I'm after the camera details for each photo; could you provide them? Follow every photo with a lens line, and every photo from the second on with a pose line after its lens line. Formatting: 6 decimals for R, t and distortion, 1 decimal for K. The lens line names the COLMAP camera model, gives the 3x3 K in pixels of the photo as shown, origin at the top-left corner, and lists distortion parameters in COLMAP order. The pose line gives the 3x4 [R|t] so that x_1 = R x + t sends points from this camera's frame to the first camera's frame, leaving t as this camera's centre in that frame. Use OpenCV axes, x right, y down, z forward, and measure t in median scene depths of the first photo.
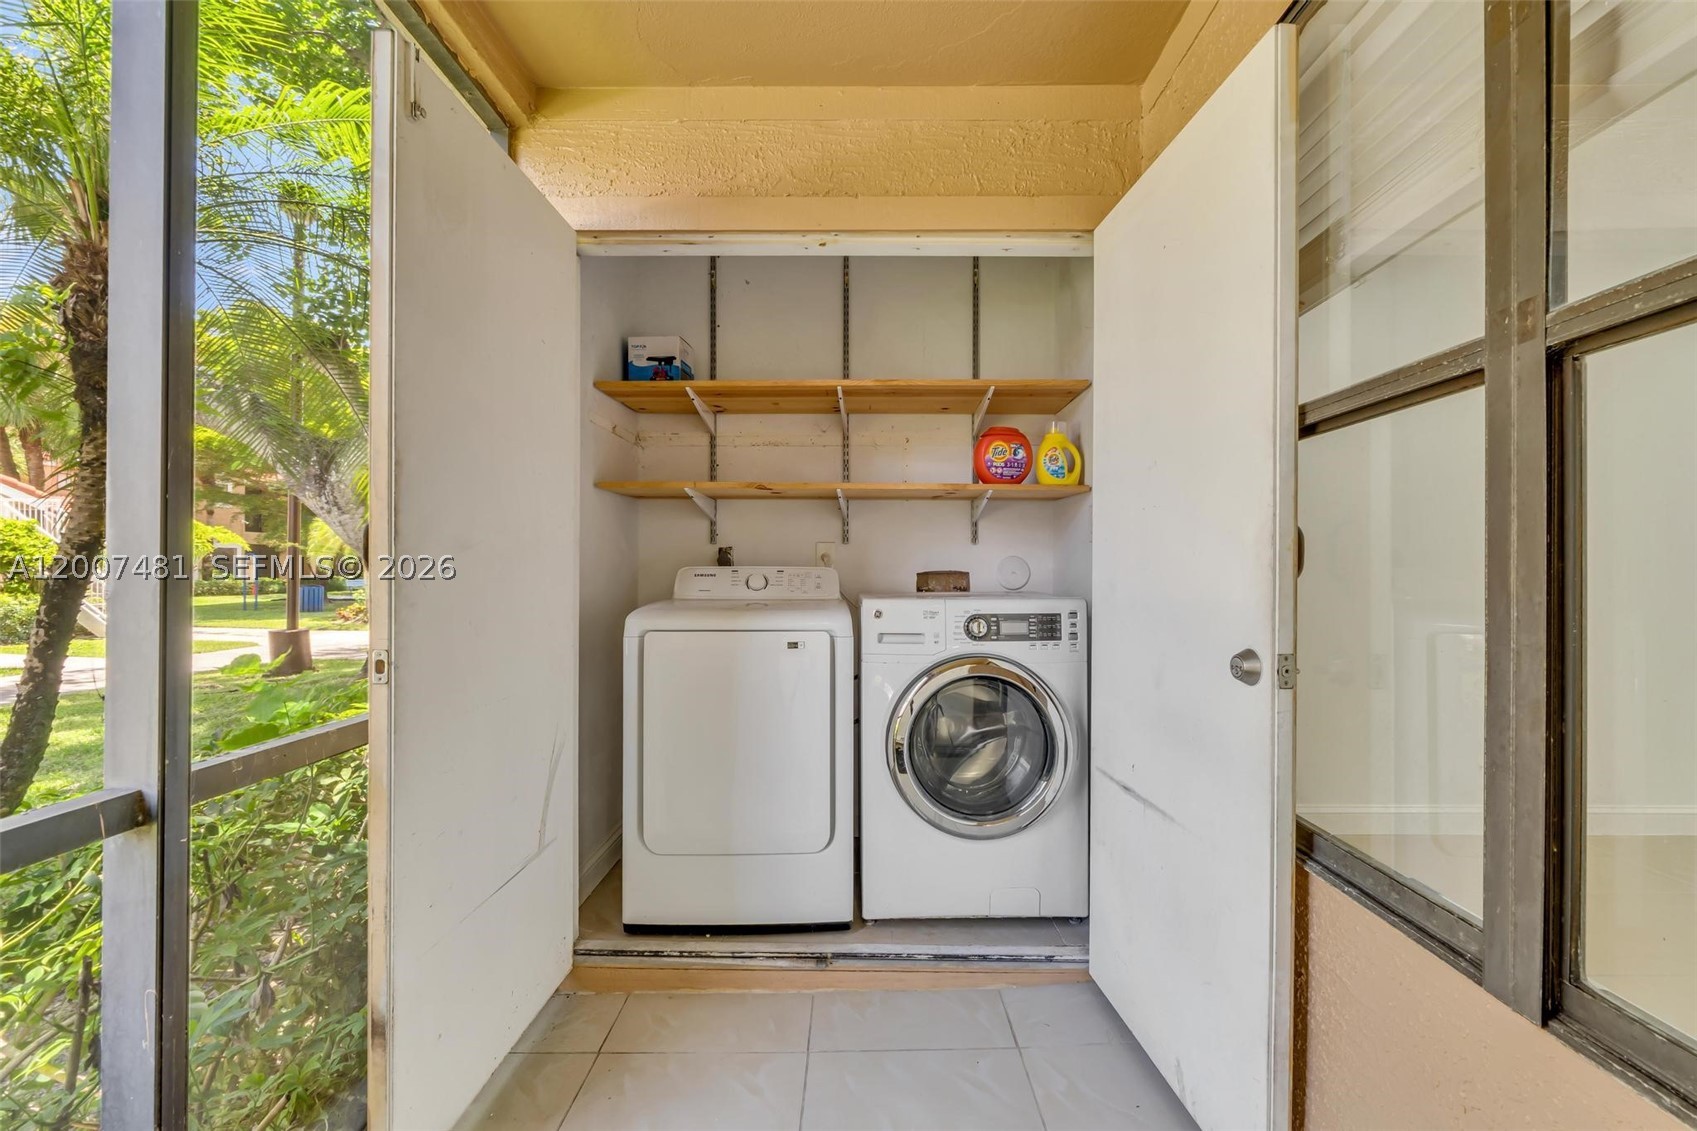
lens RADIAL K [[722.6, 0, 851.4], [0, 722.6, 568.5], [0, 0, 1]] dist [0.000329, -0.002662]
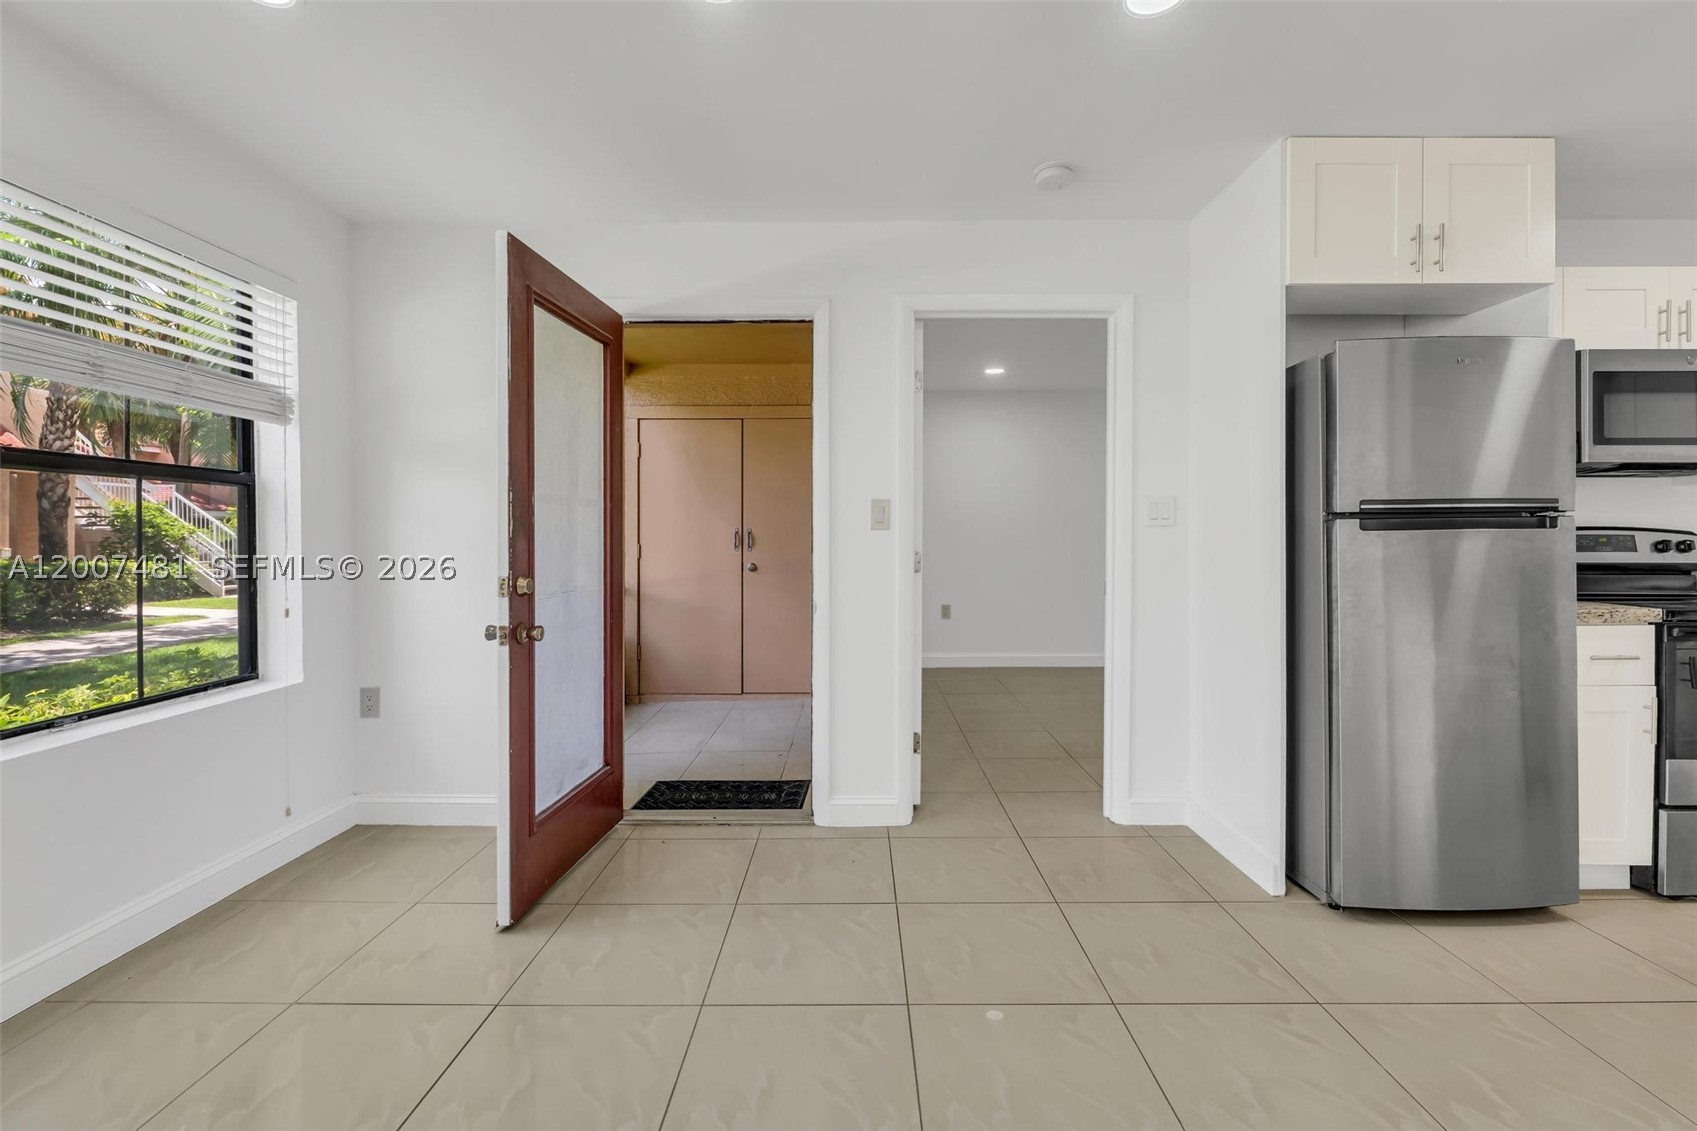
lens RADIAL K [[722.6, 0, 848.4], [0, 722.6, 541.5], [0, 0, 1]] dist [0.000329, -0.002662]
pose [[0.999990, -0.004554, 0.000422, 0.084670], [0.004550, 0.999956, 0.008195, -0.007284], [-0.000459, -0.008193, 0.999966, -0.388629]]
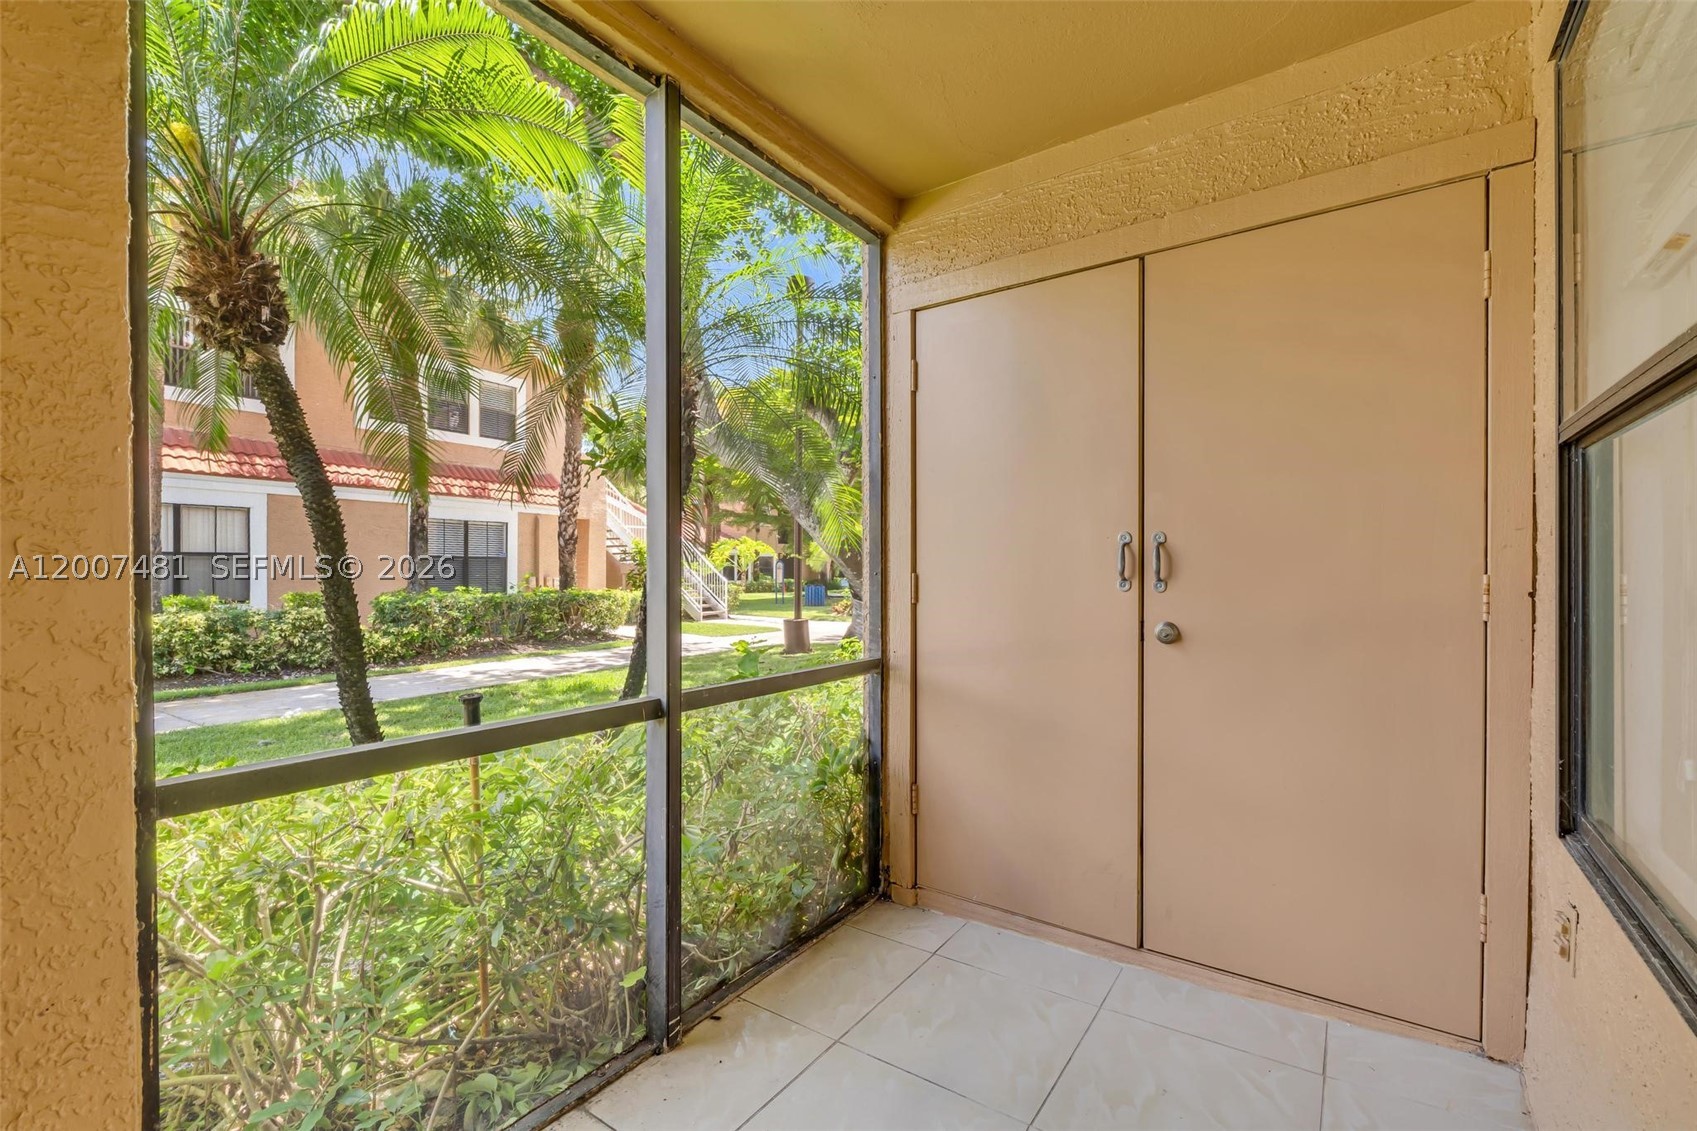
lens RADIAL K [[722.6, 0, 847.9], [0, 722.6, 574.4], [0, 0, 1]] dist [0.000329, -0.002662]
pose [[0.821410, -0.002910, -0.570331, 0.052065], [0.006257, 0.999973, 0.003910, -0.001251], [0.570304, -0.006780, 0.821405, -0.026897]]
